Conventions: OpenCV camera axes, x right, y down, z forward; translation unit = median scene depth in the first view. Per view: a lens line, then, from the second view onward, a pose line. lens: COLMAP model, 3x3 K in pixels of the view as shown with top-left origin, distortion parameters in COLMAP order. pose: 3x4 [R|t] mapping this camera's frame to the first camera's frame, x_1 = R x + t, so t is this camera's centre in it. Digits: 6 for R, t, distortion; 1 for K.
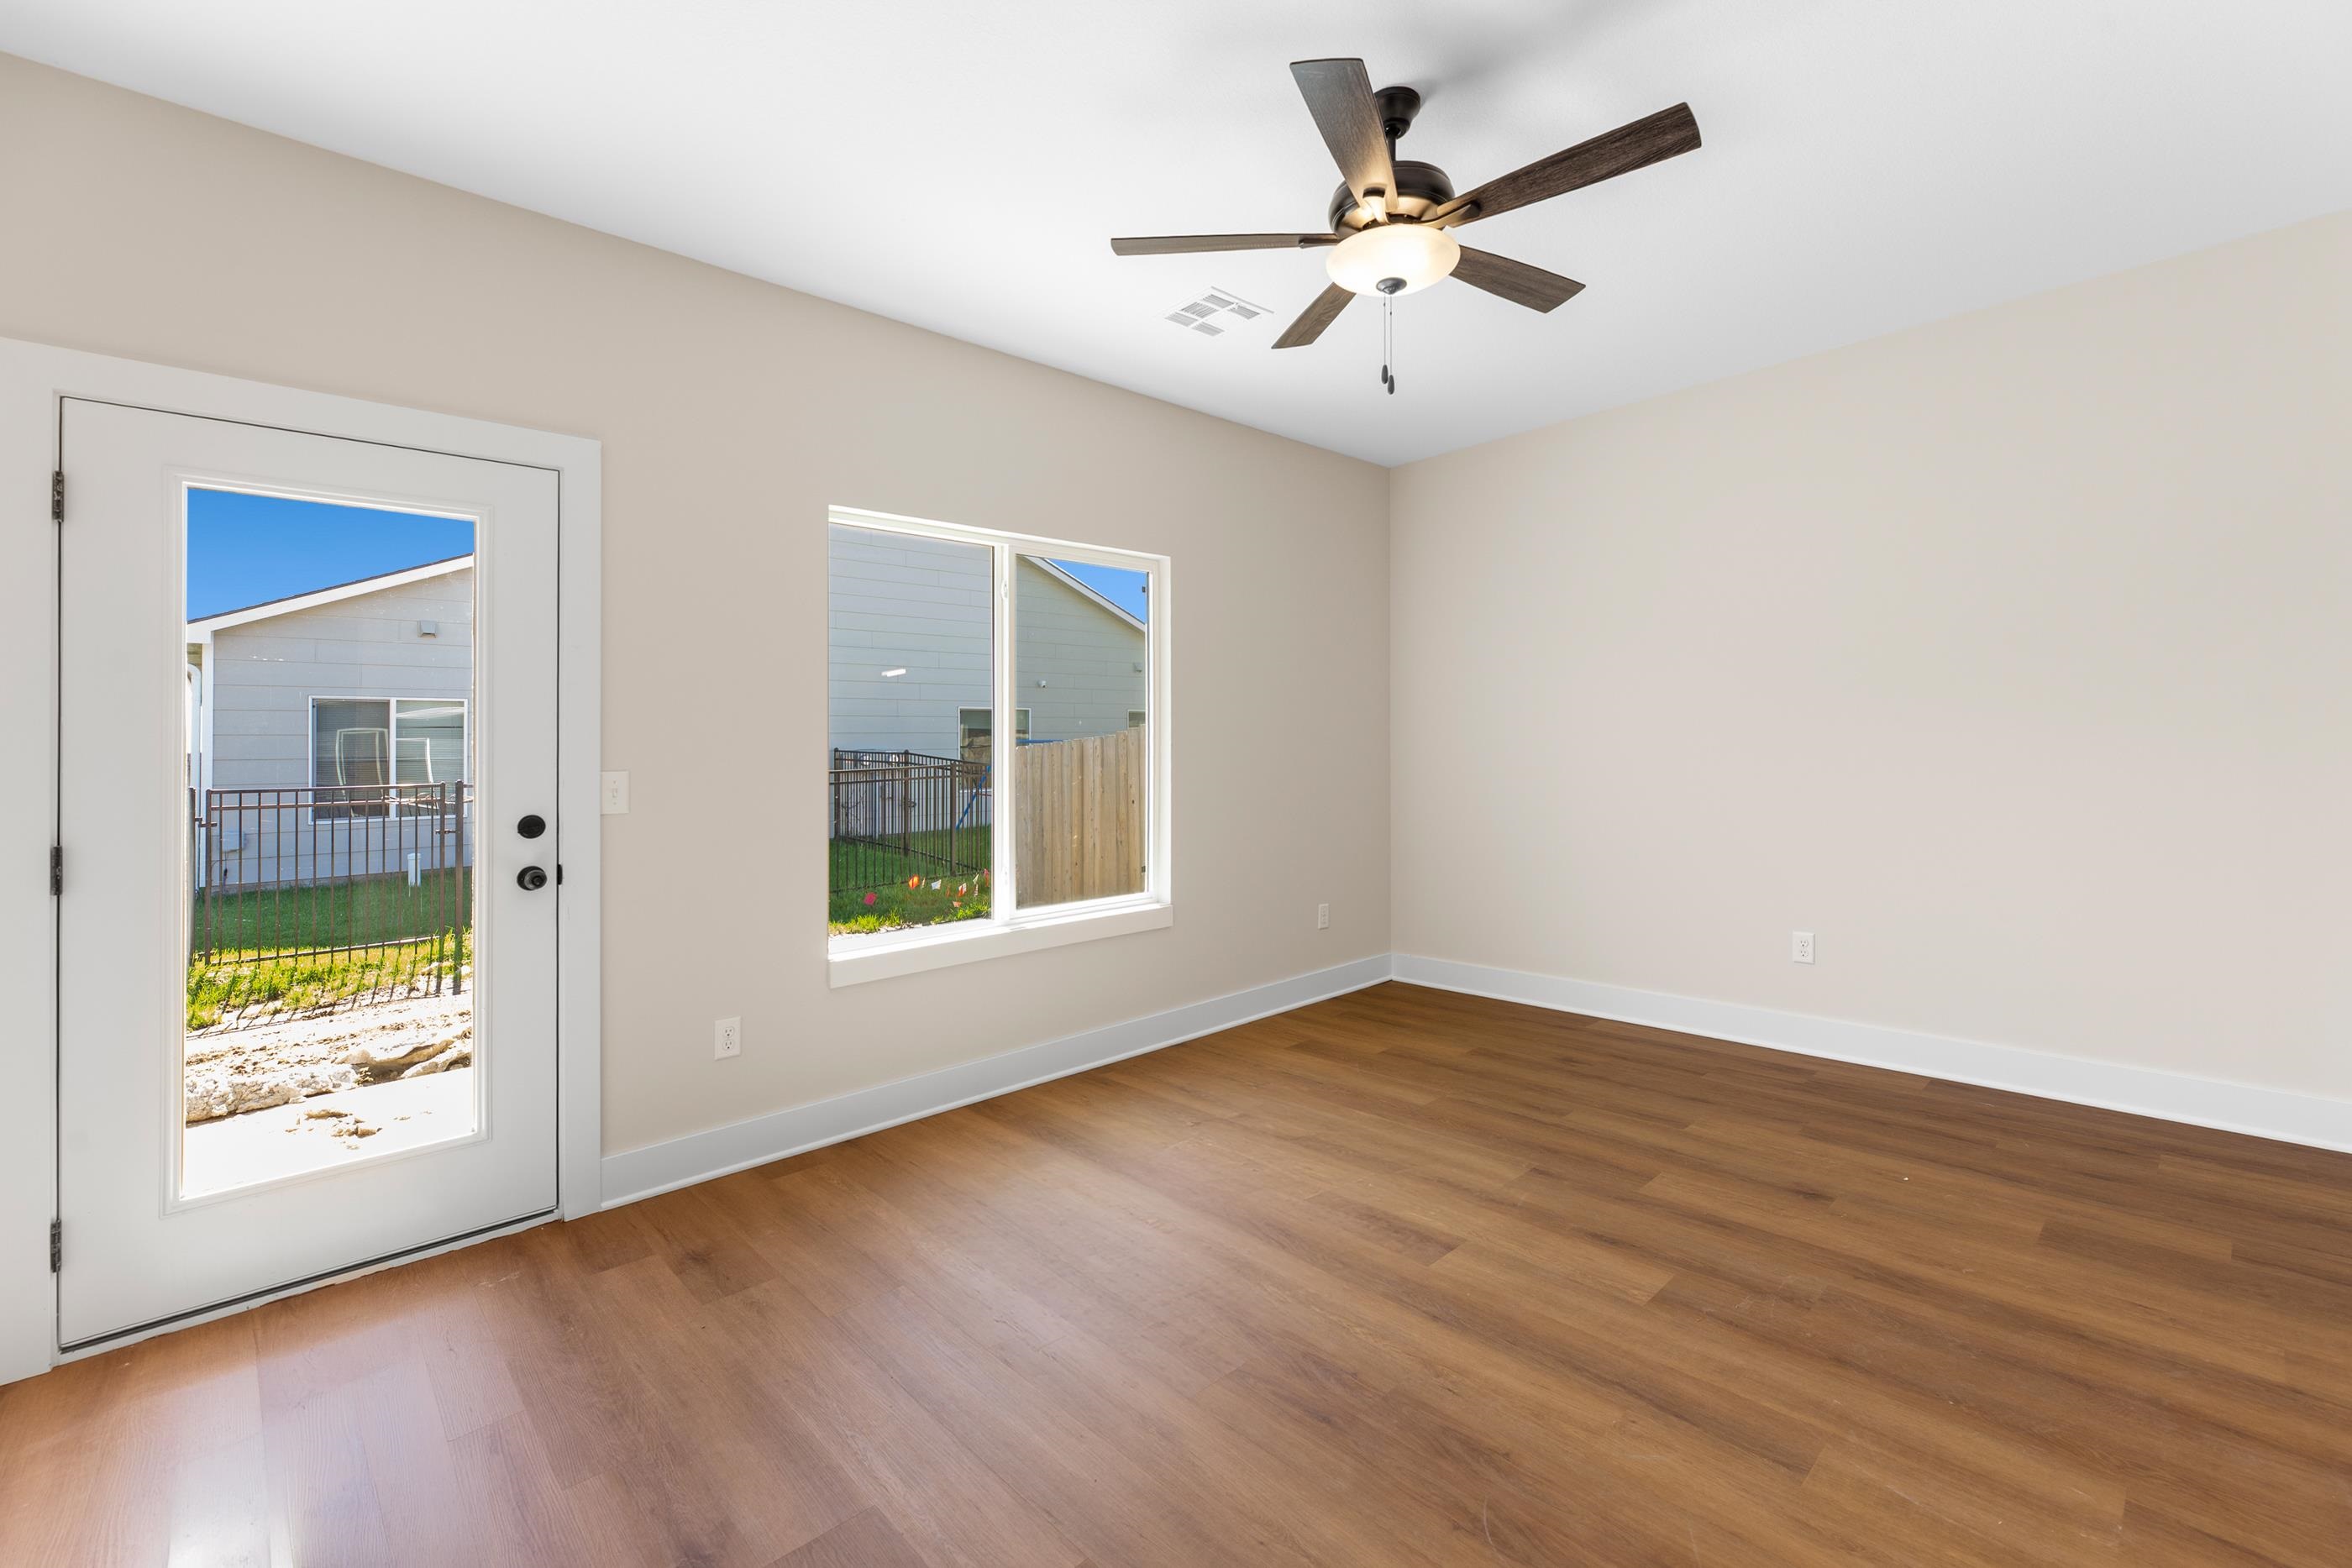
lens RADIAL K [[990.1, 0, 1175.7], [0, 990.1, 744.3], [0, 0, 1]] dist [0.000185, 0.000252]
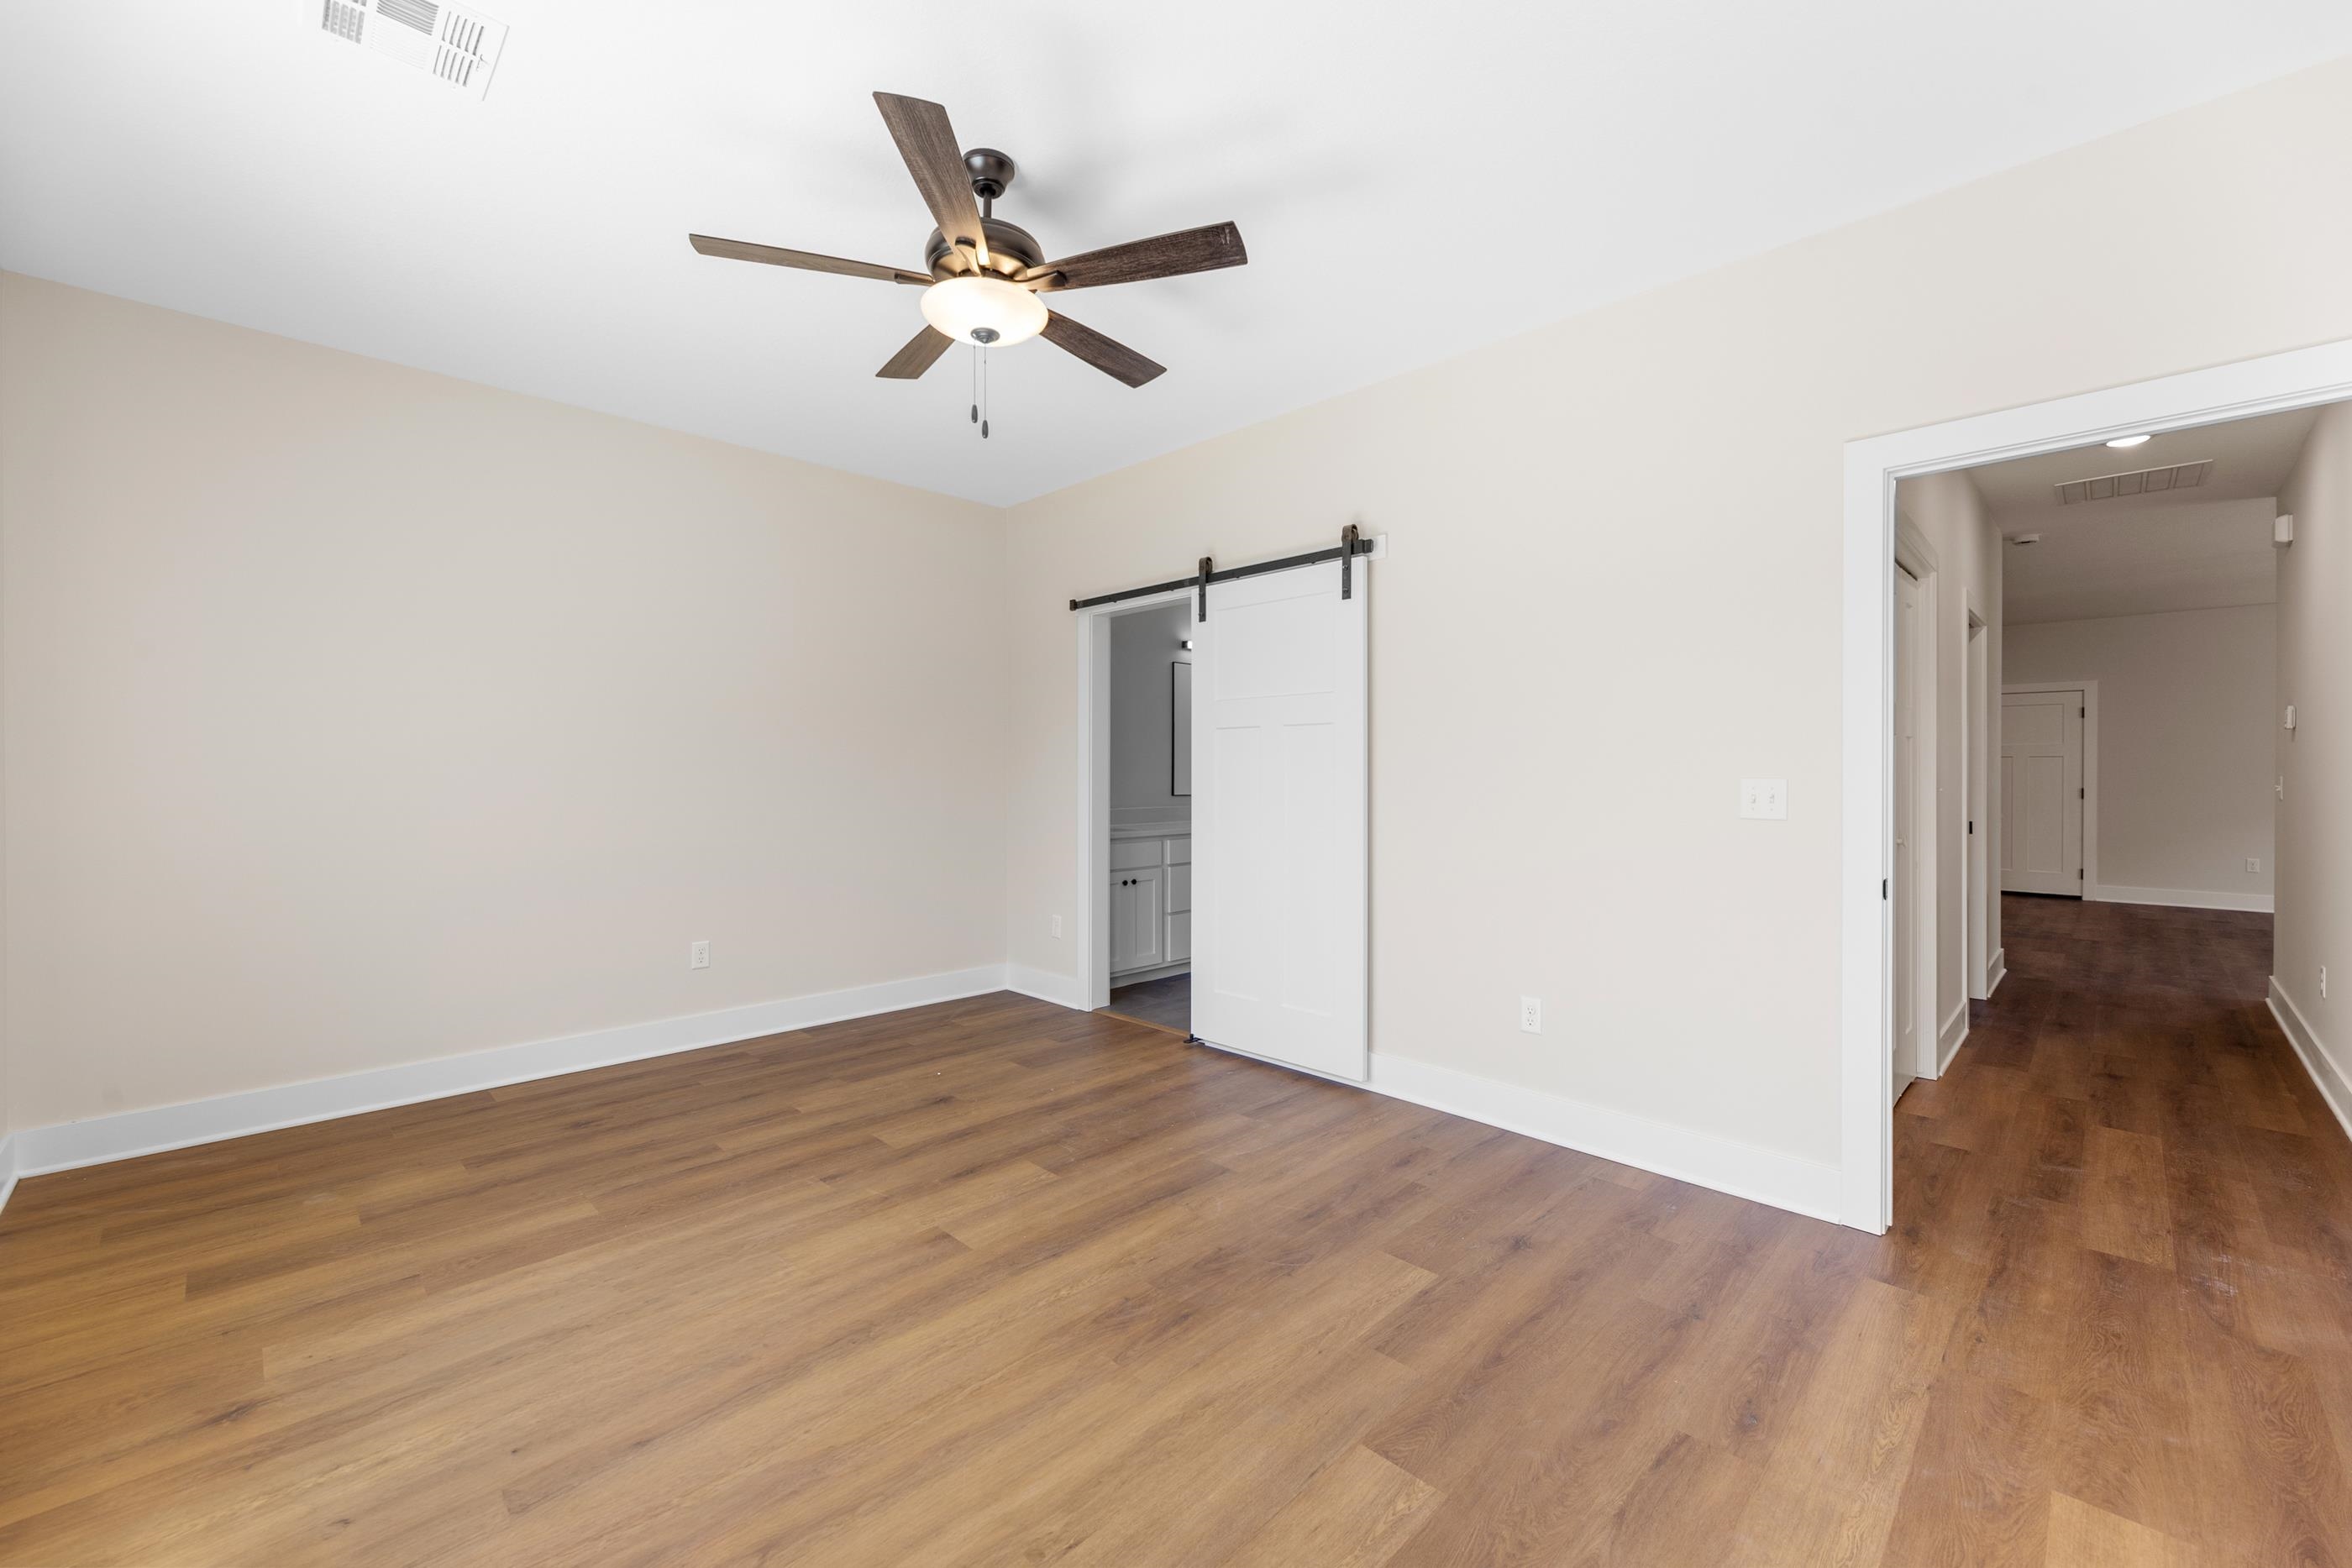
lens RADIAL K [[959.9, 0, 1171.1], [0, 959.9, 781.4], [0, 0, 1]] dist [0.000005, 0.000136]
pose [[-0.033647, 0.014343, 0.999331, -0.766061], [-0.008408, 0.999858, -0.014633, 0.028220], [-0.999398, -0.008894, -0.033521, 0.780870]]
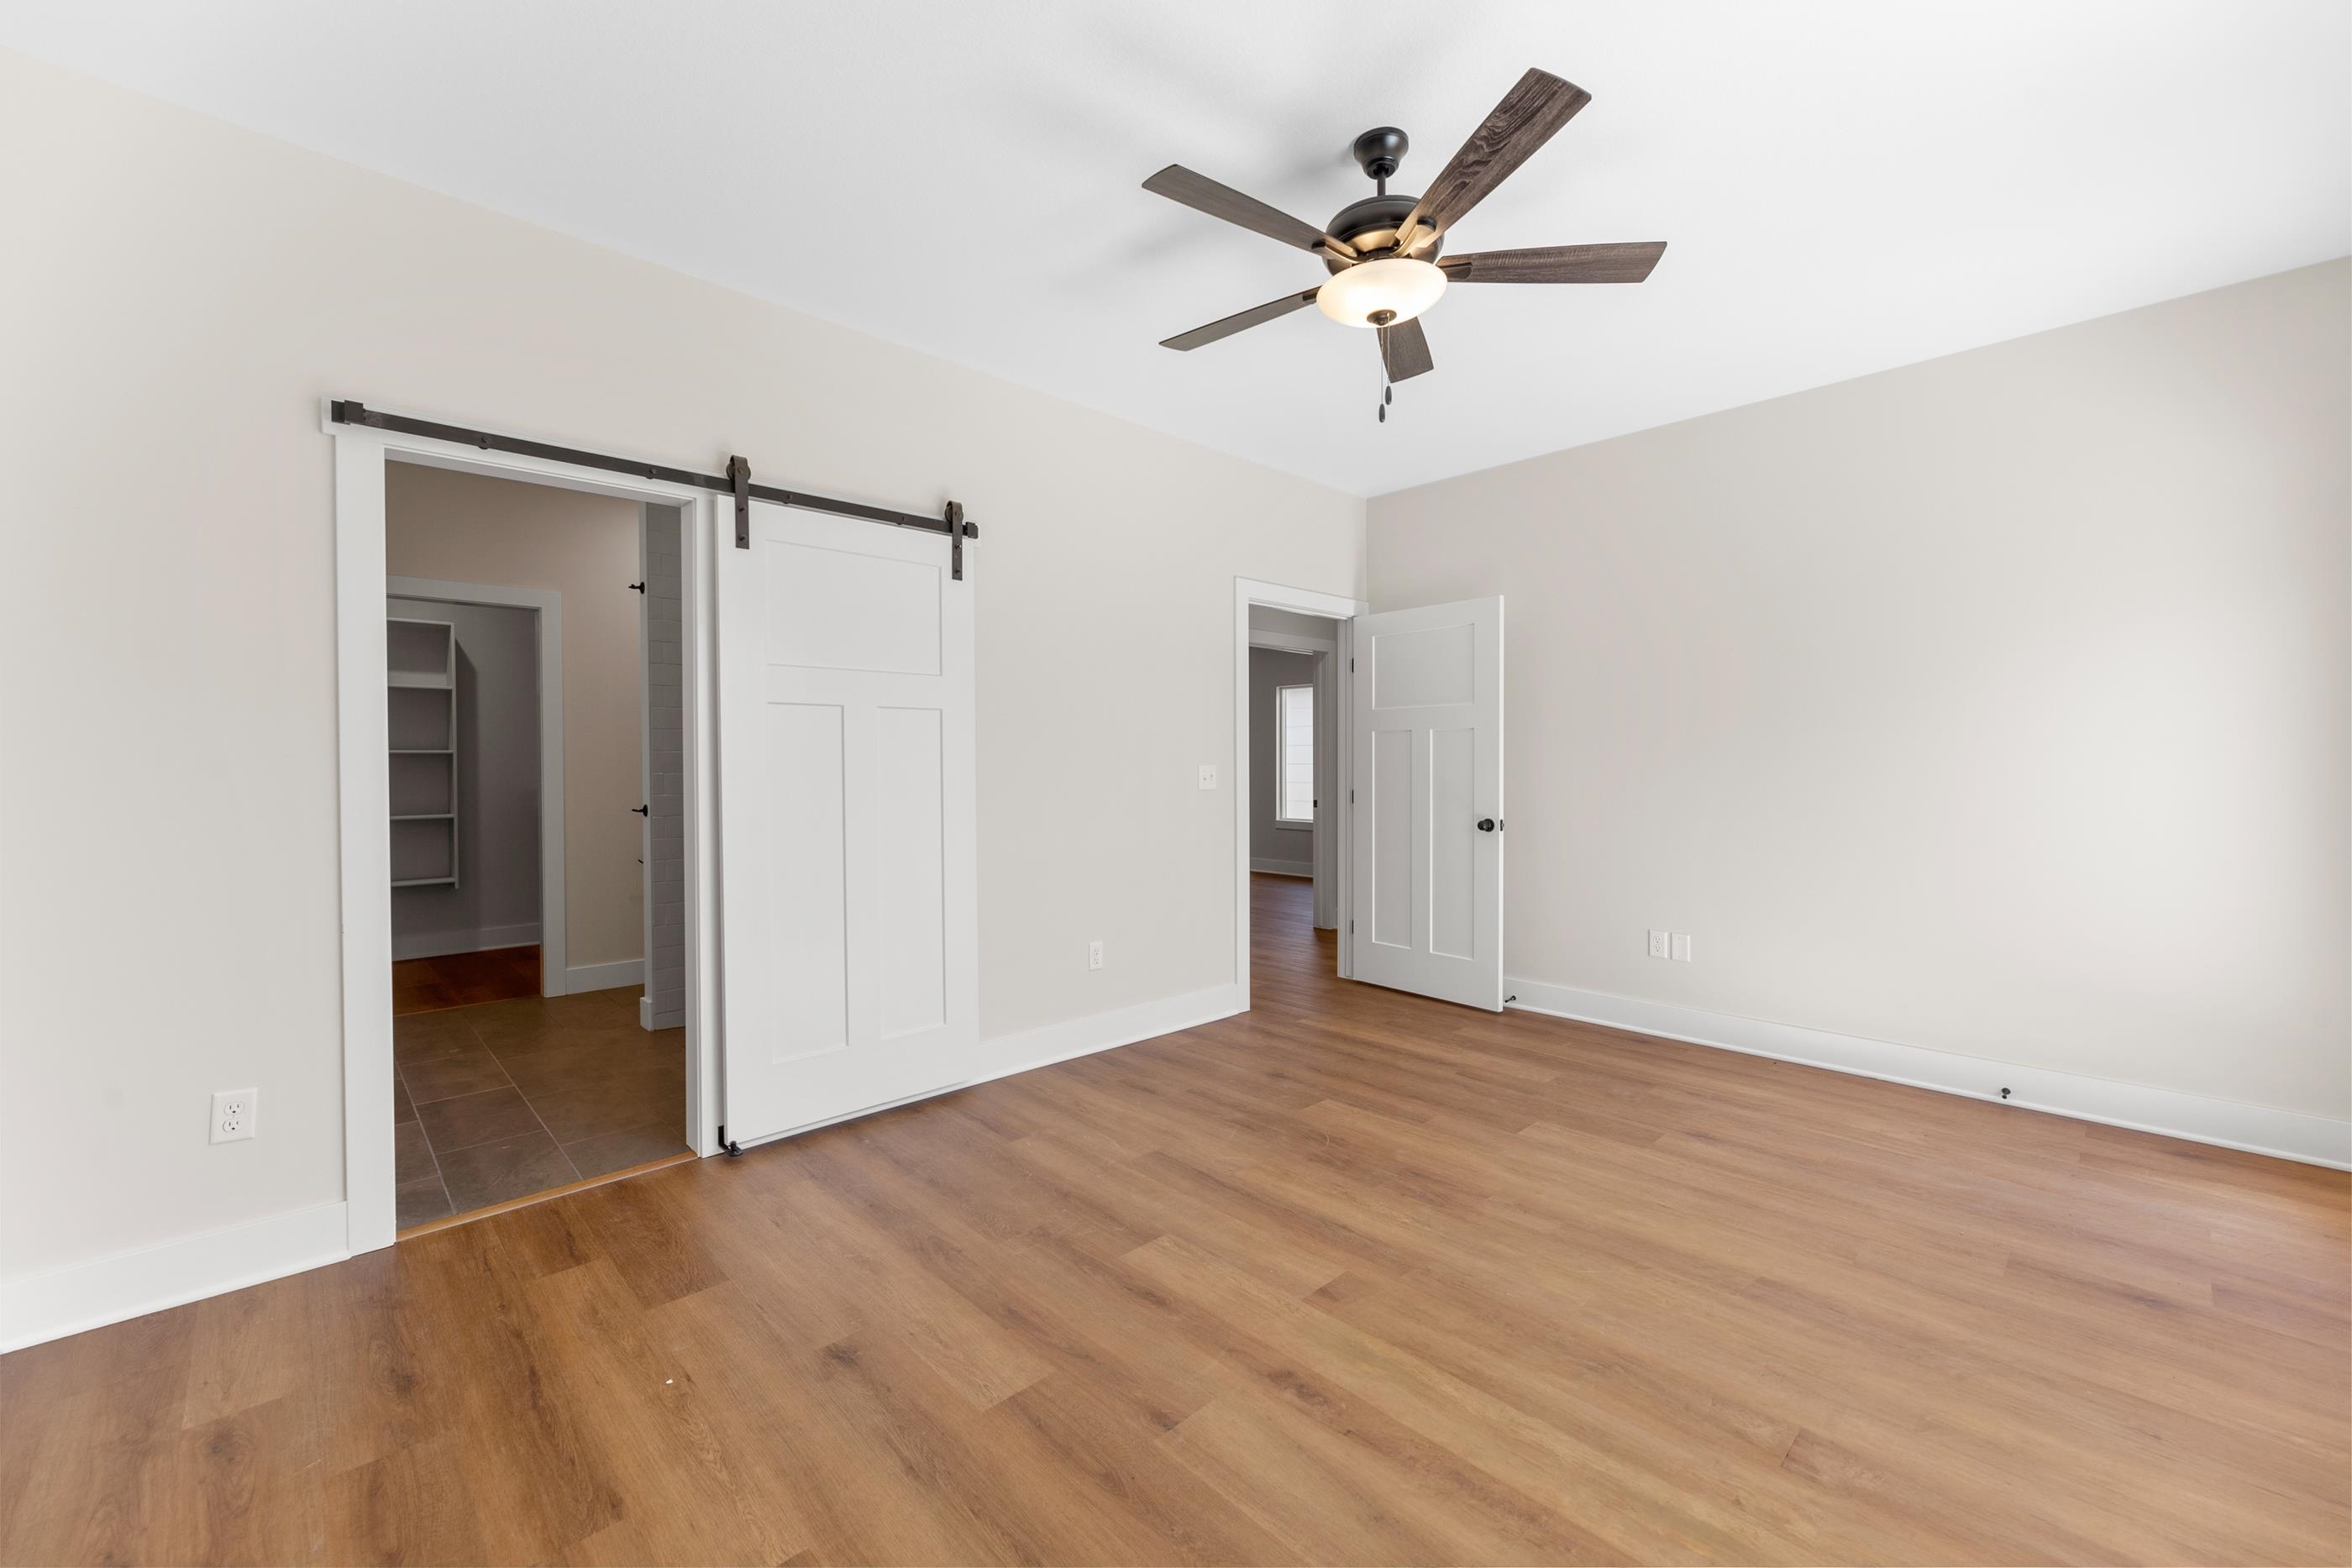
lens RADIAL K [[959.9, 0, 1171.1], [0, 959.9, 781.4], [0, 0, 1]] dist [0.000005, 0.000136]
pose [[-0.999152, 0.027964, -0.030206, 0.426569], [0.027594, 0.999540, 0.012615, 0.009478], [0.030545, 0.011771, -0.999464, 1.867333]]
